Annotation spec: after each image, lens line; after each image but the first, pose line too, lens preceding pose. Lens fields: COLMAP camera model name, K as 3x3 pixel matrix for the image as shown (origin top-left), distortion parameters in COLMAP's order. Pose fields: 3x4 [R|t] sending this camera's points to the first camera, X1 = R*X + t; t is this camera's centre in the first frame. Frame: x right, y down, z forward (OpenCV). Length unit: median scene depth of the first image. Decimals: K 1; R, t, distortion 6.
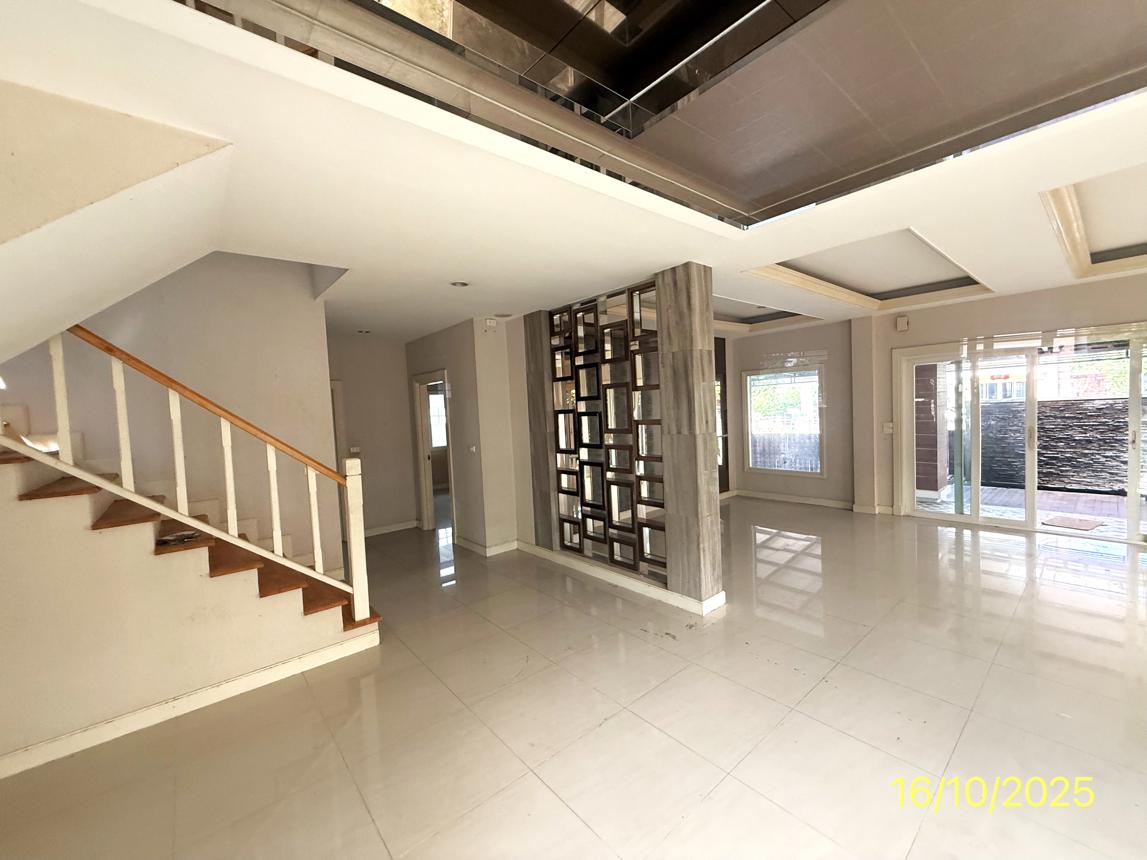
lens RADIAL K [[459.9, 0, 572.9], [0, 459.9, 430.9], [0, 0, 1]] dist [-0.000726, 0.000090]
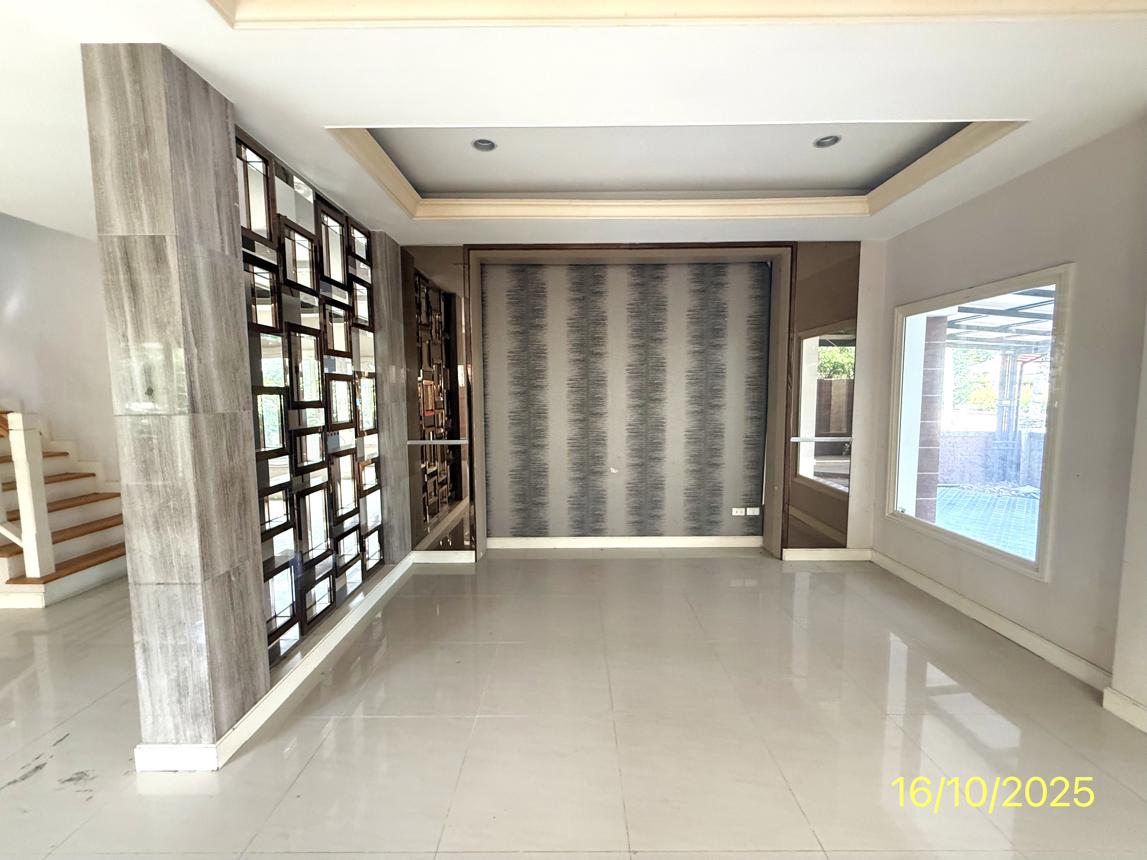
lens RADIAL K [[459.9, 0, 572.9], [0, 459.9, 430.9], [0, 0, 1]] dist [-0.000726, 0.000090]
pose [[0.758647, 0.092870, -0.644848, 0.944179], [-0.058505, 0.995500, 0.074540, -0.041414], [0.648869, -0.018823, 0.760667, 0.931087]]
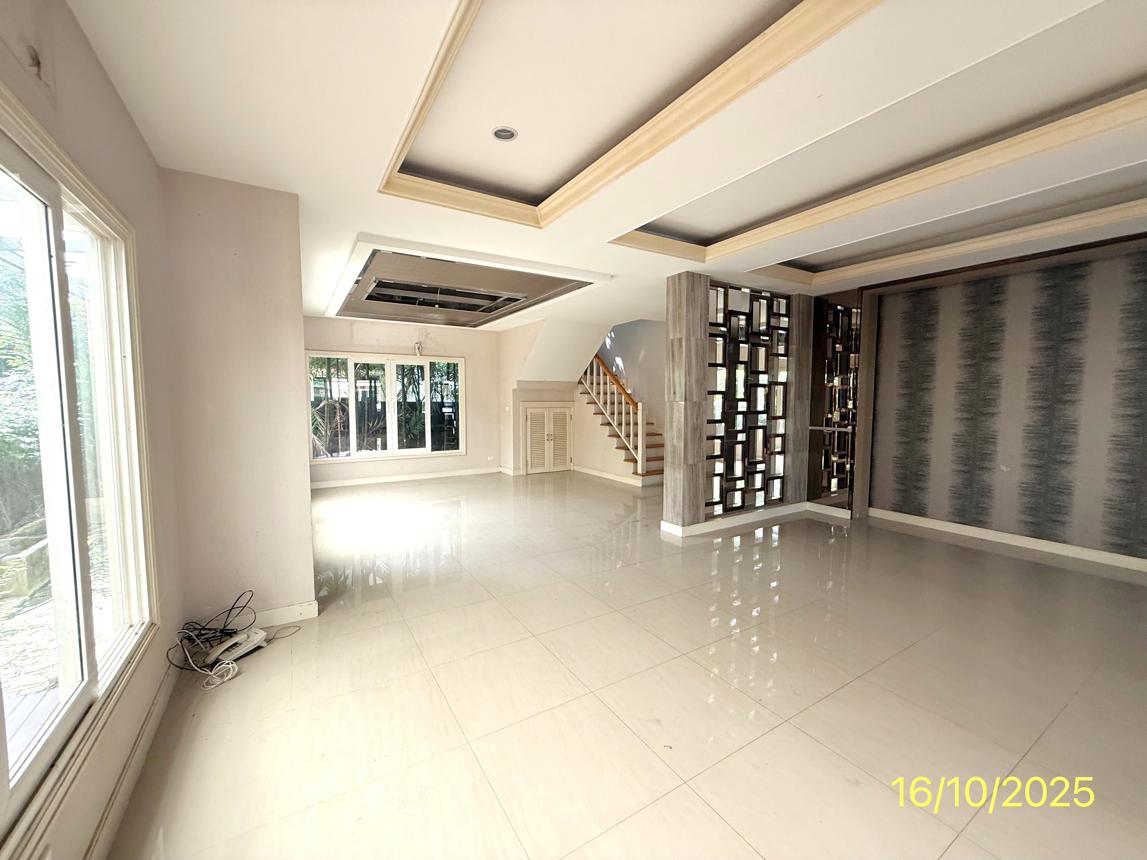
lens RADIAL K [[459.9, 0, 572.9], [0, 459.9, 430.9], [0, 0, 1]] dist [-0.000726, 0.000090]
pose [[-0.152868, 0.115323, -0.981495, 1.670825], [-0.041993, 0.991513, 0.123040, -0.062541], [0.987354, 0.060025, -0.146728, 0.920677]]
